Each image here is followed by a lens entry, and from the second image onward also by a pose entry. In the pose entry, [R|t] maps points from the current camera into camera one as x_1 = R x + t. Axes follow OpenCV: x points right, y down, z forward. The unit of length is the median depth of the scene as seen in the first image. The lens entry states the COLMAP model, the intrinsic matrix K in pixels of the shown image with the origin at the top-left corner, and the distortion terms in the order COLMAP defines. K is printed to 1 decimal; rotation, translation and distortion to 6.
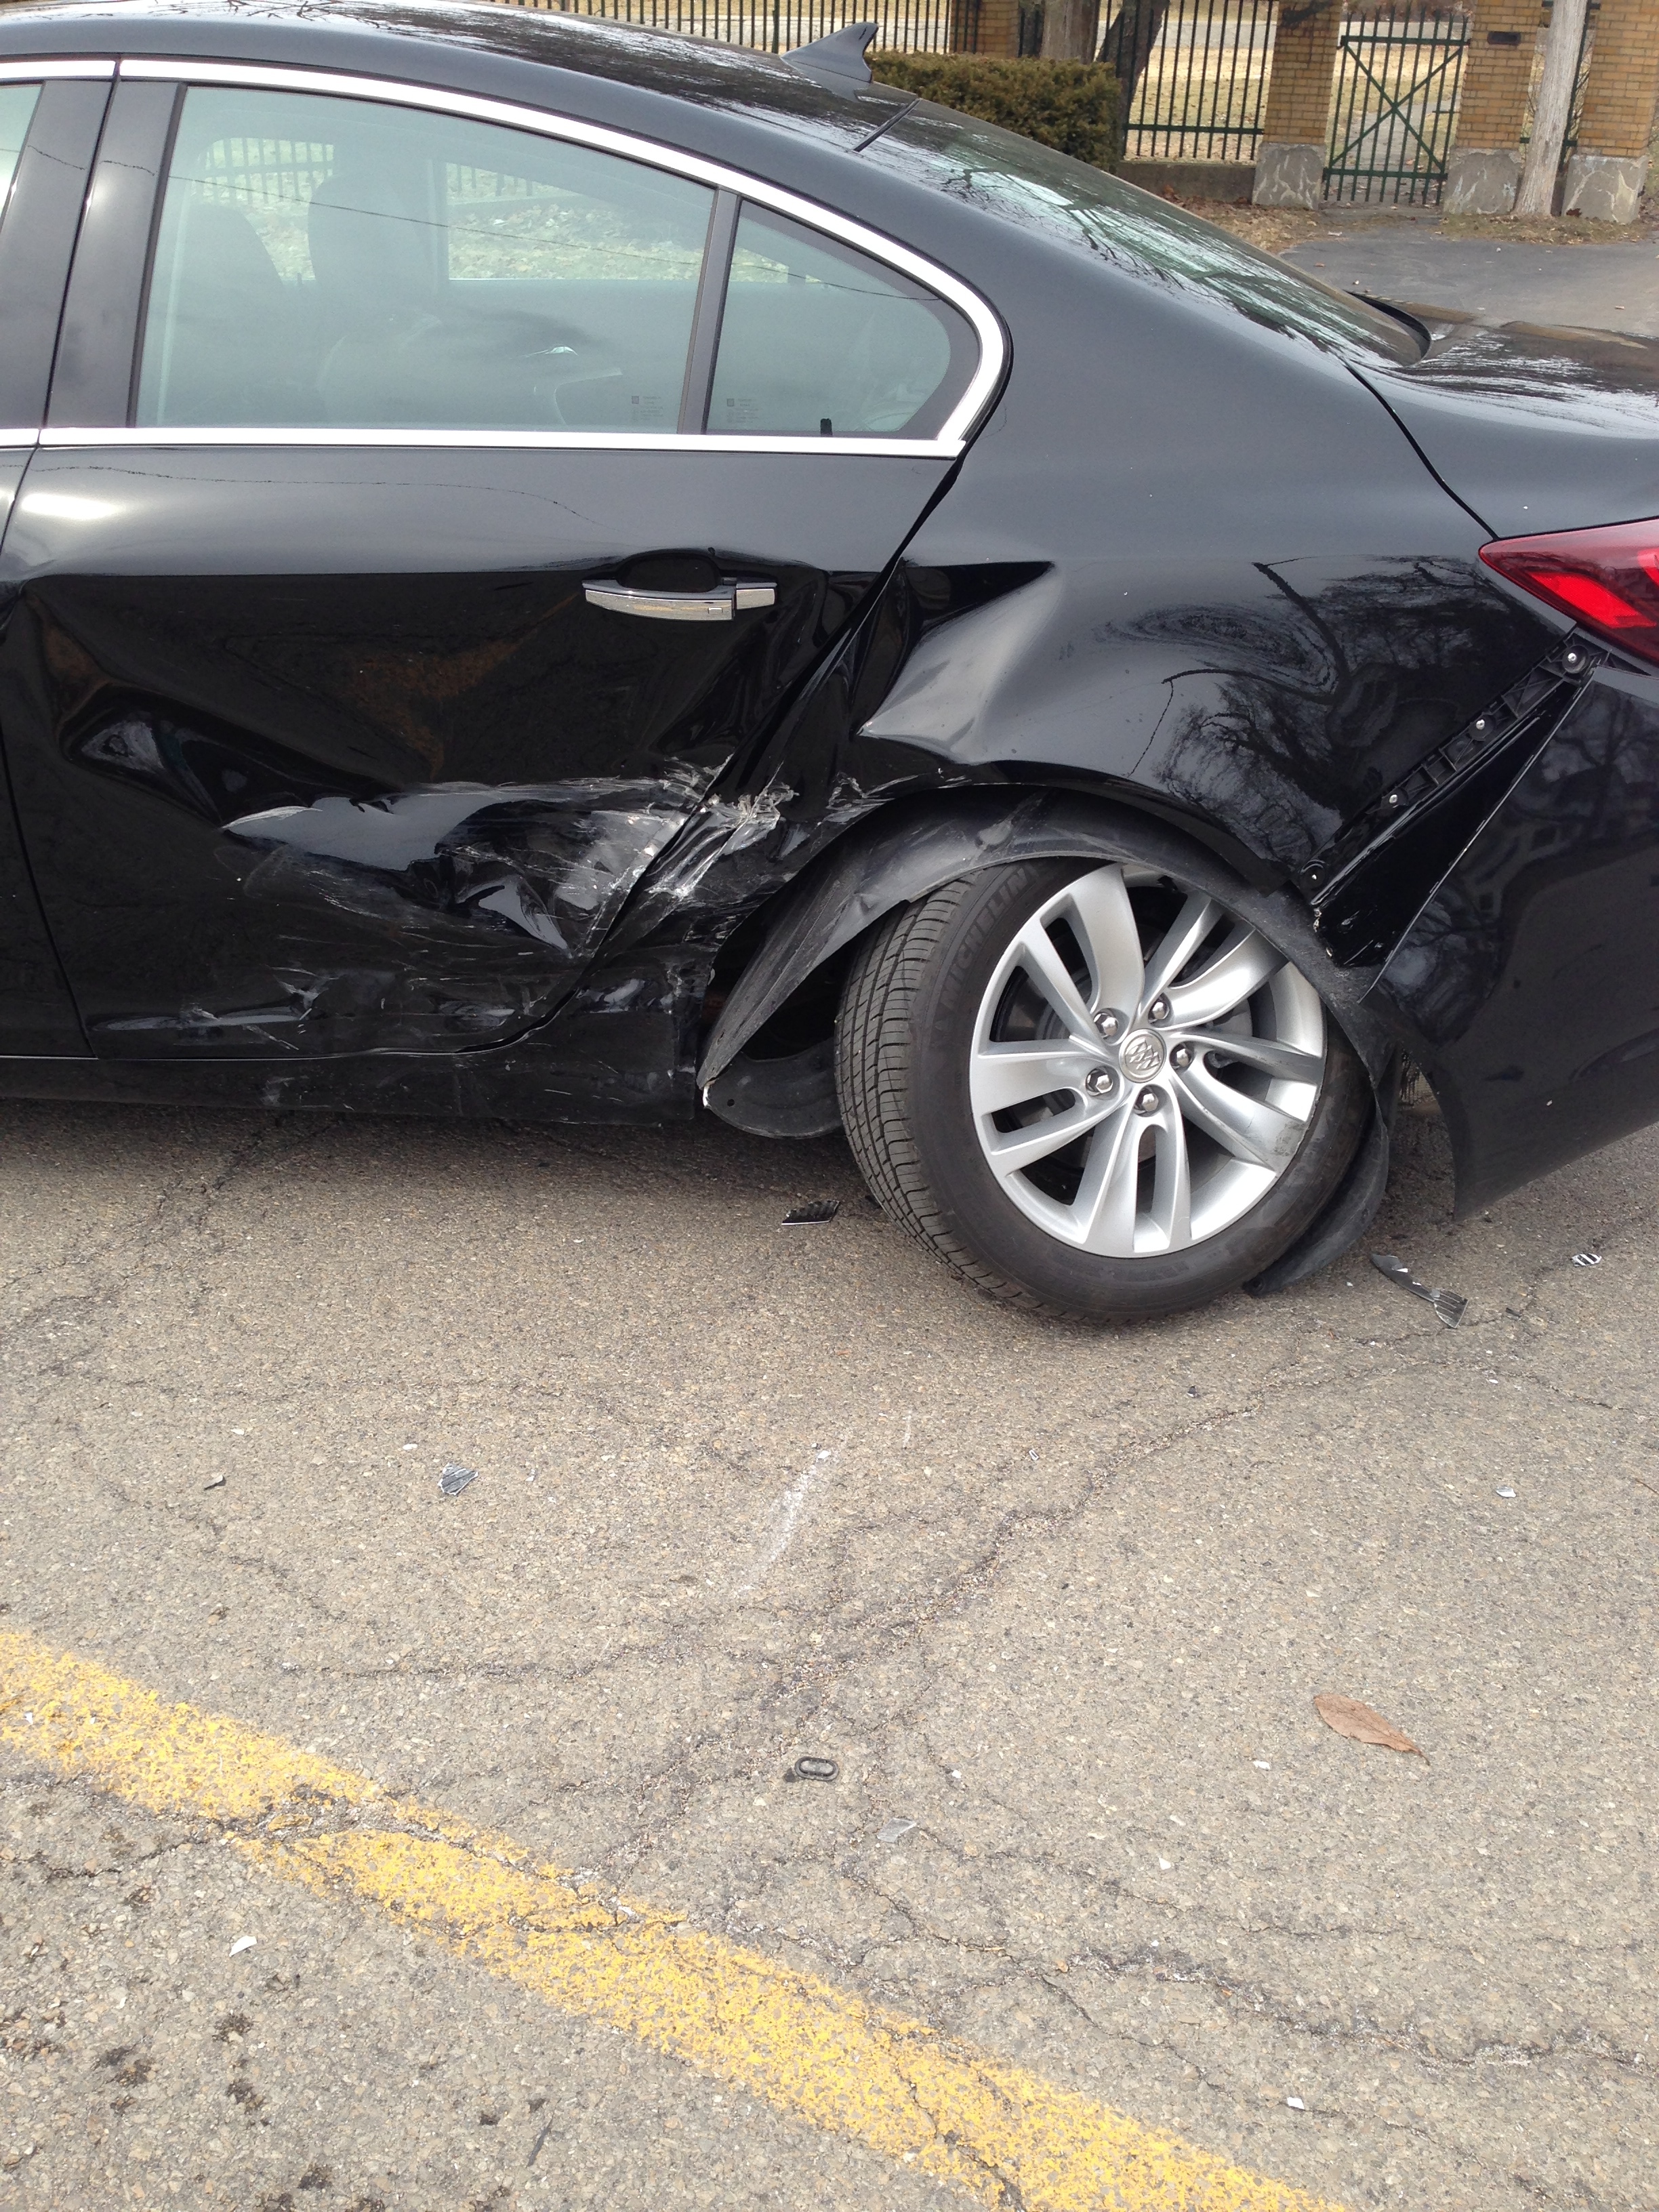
lens RADIAL K [[2115.3, 0, 826.7], [0, 2115.3, 1118.7], [0, 0, 1]] dist [0.177787, -0.348719]
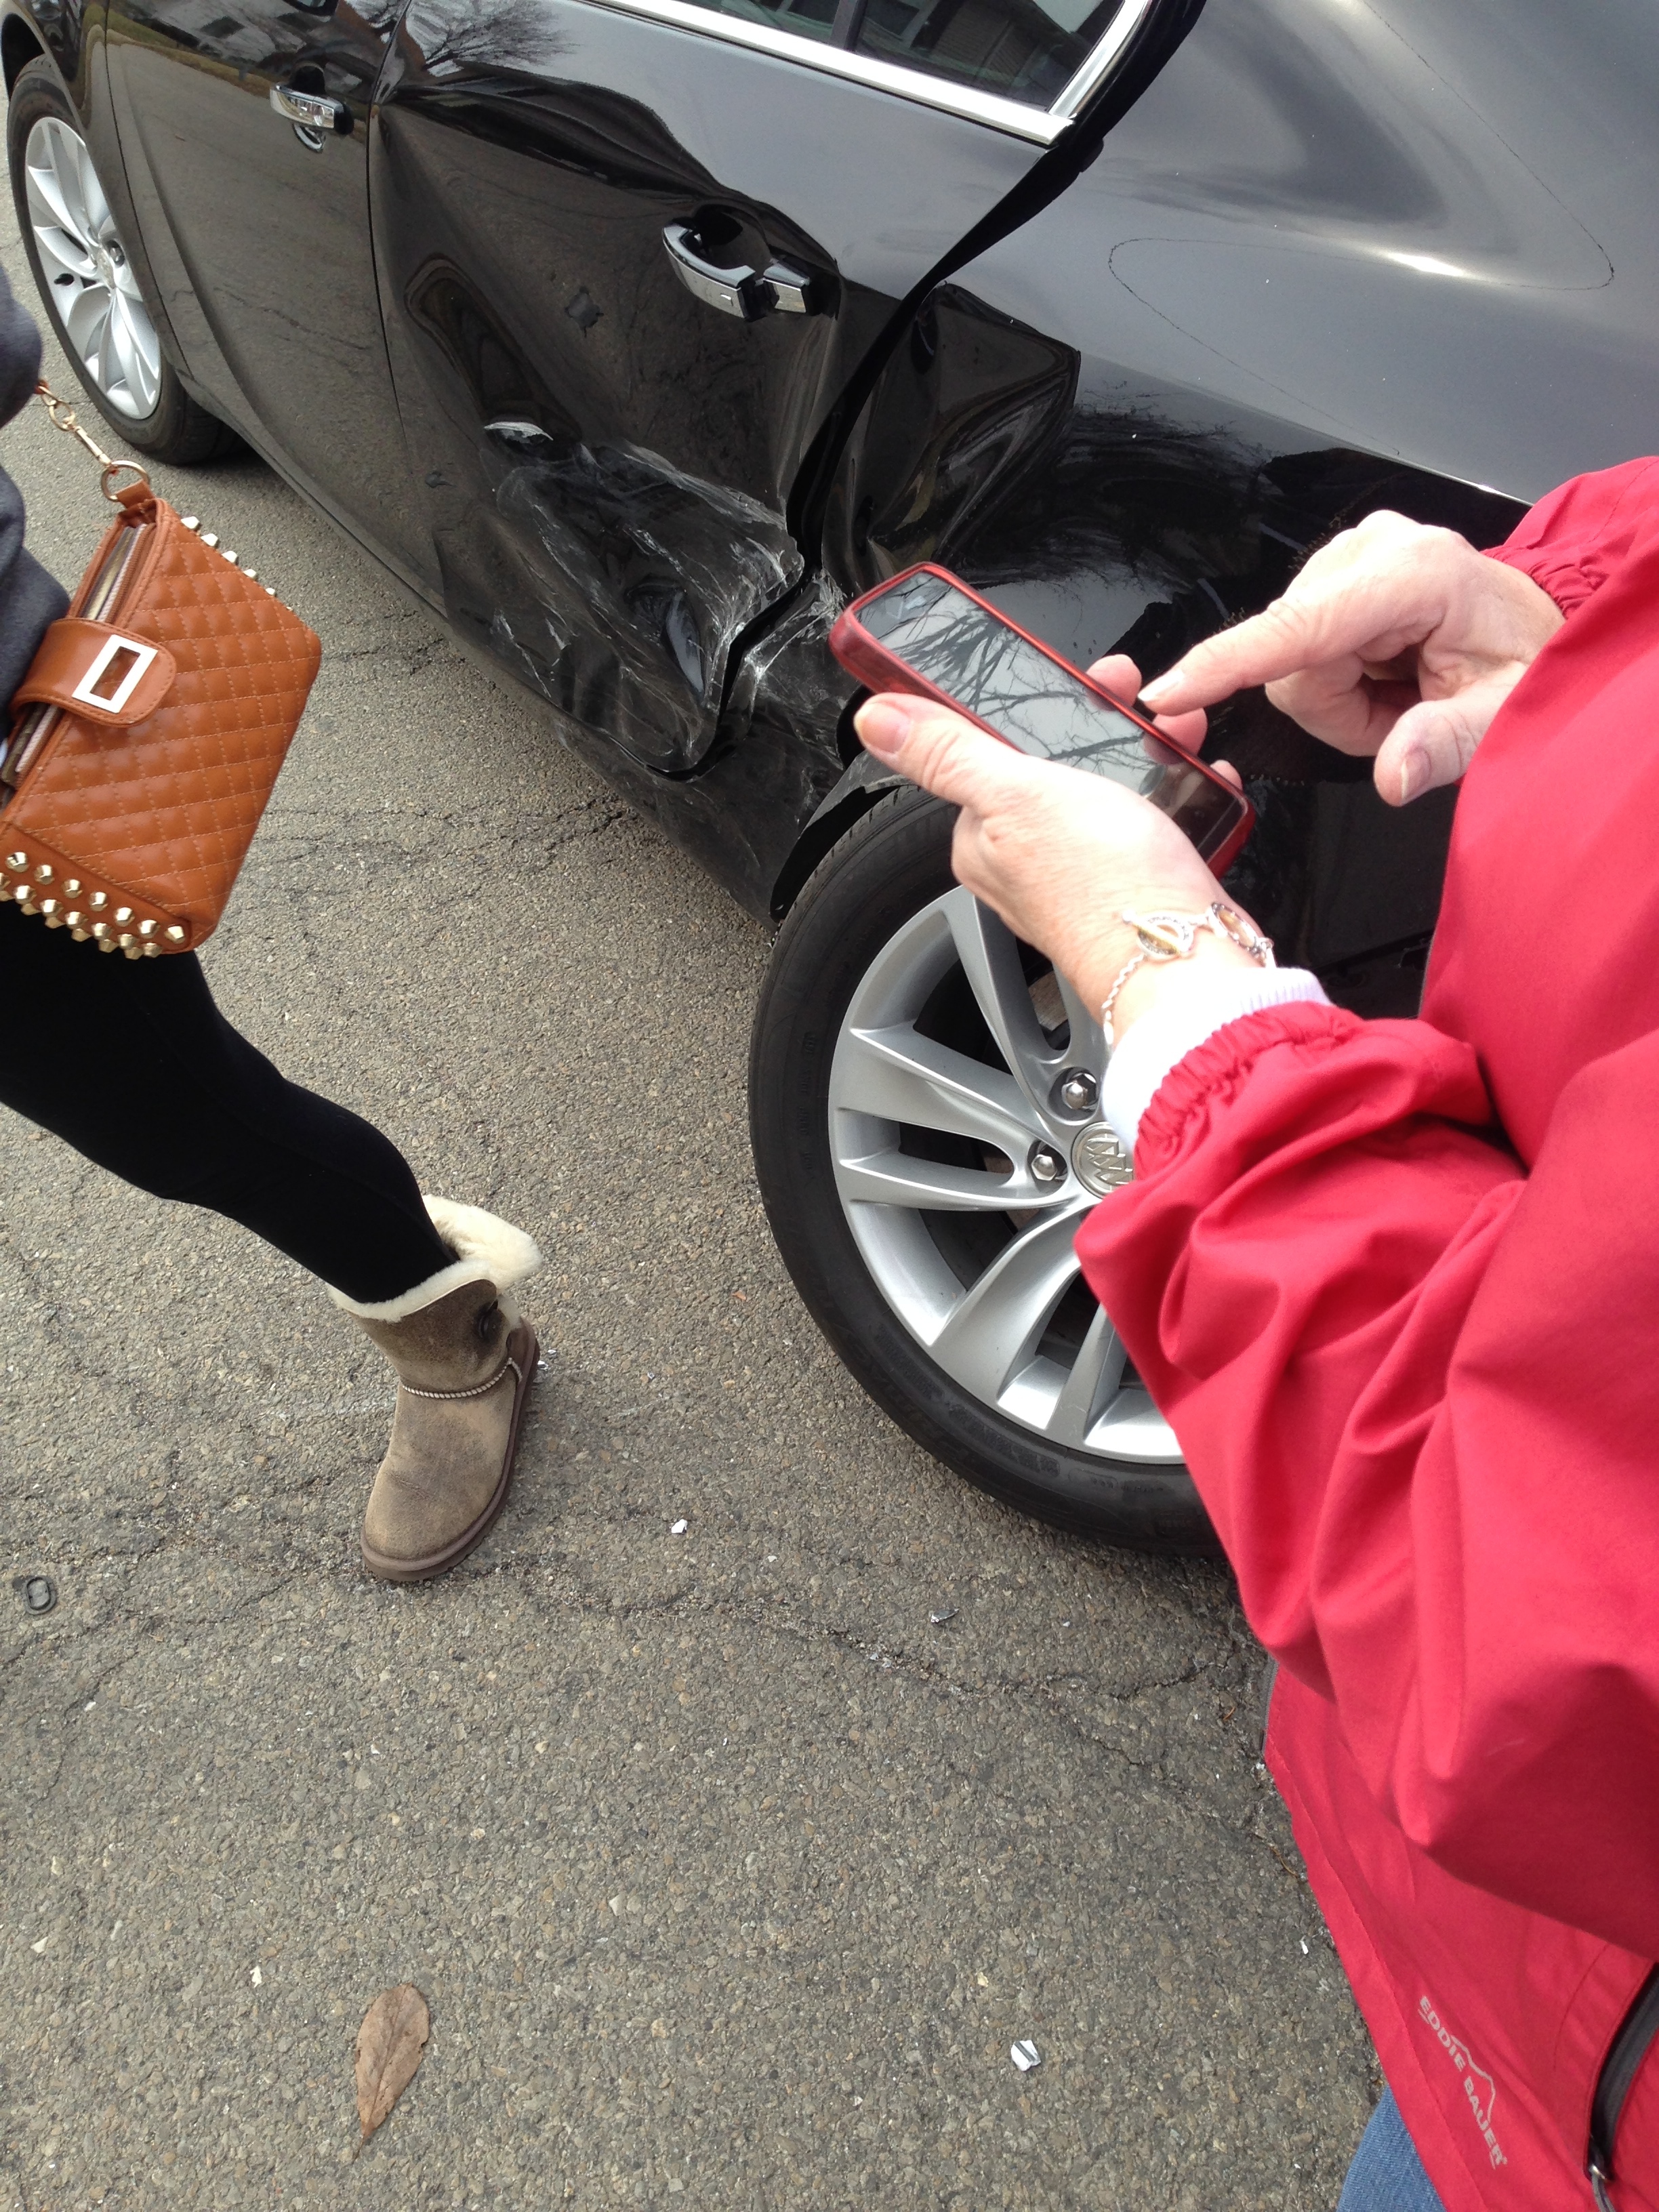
lens RADIAL K [[2115.3, 0, 826.7], [0, 2115.3, 1118.7], [0, 0, 1]] dist [0.177787, -0.348719]
pose [[0.535434, 0.487257, -0.689848, 0.585107], [-0.361261, 0.870436, 0.334414, -0.243185], [0.763414, 0.070158, 0.642088, 0.554403]]
